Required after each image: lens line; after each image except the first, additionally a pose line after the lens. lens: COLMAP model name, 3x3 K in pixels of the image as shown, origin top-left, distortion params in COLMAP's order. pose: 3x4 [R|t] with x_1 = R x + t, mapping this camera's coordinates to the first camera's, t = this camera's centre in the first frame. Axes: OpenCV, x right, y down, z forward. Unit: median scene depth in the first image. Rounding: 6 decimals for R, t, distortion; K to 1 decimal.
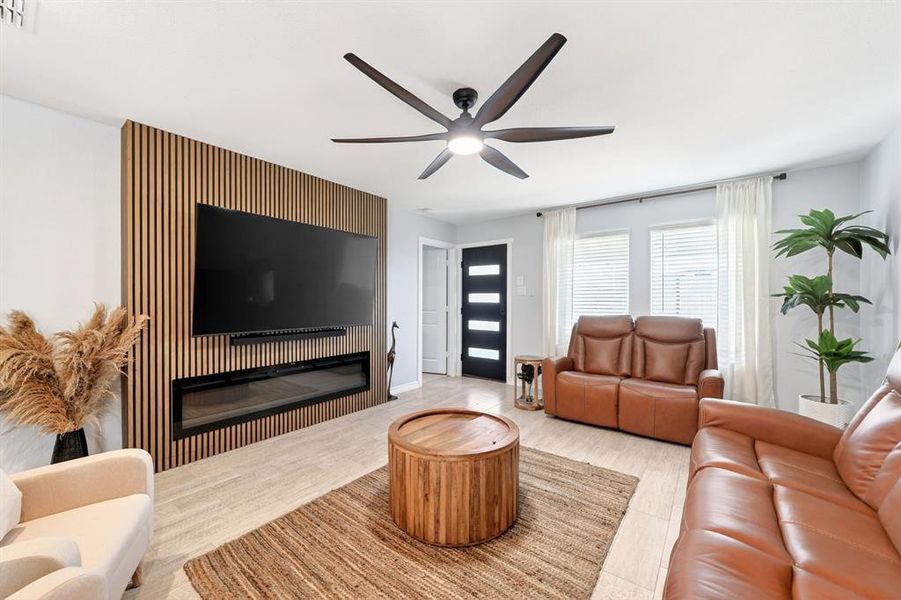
lens RADIAL K [[346.1, 0, 478.0], [0, 346.1, 302.8], [0, 0, 1]] dist [-0.001374, 0.001804]
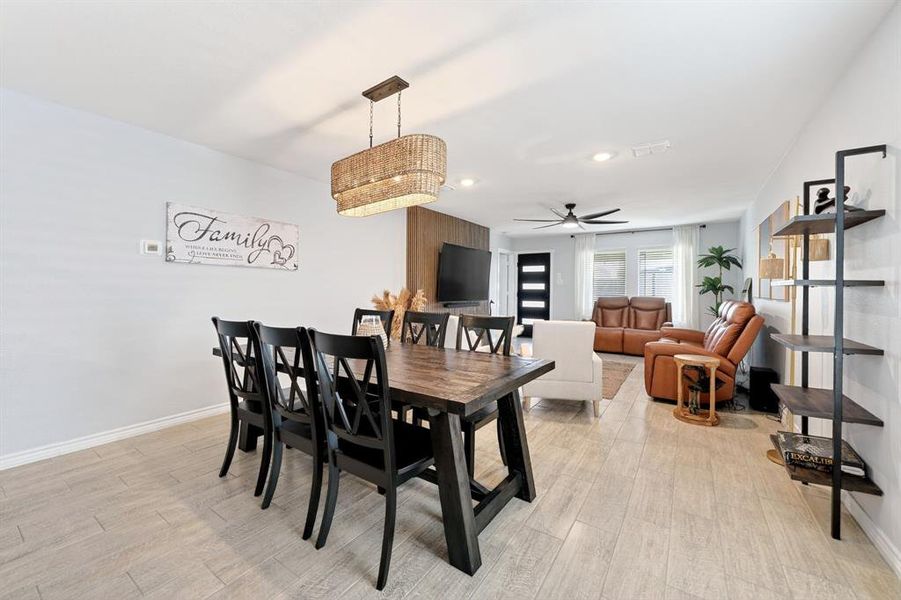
lens RADIAL K [[346.1, 0, 477.6], [0, 346.1, 293.4], [0, 0, 1]] dist [-0.001374, 0.001804]
pose [[0.998023, 0.007450, 0.062414, -0.647413], [-0.007648, 0.999966, 0.002930, 0.029291], [-0.062390, -0.003401, 0.998046, -1.081612]]
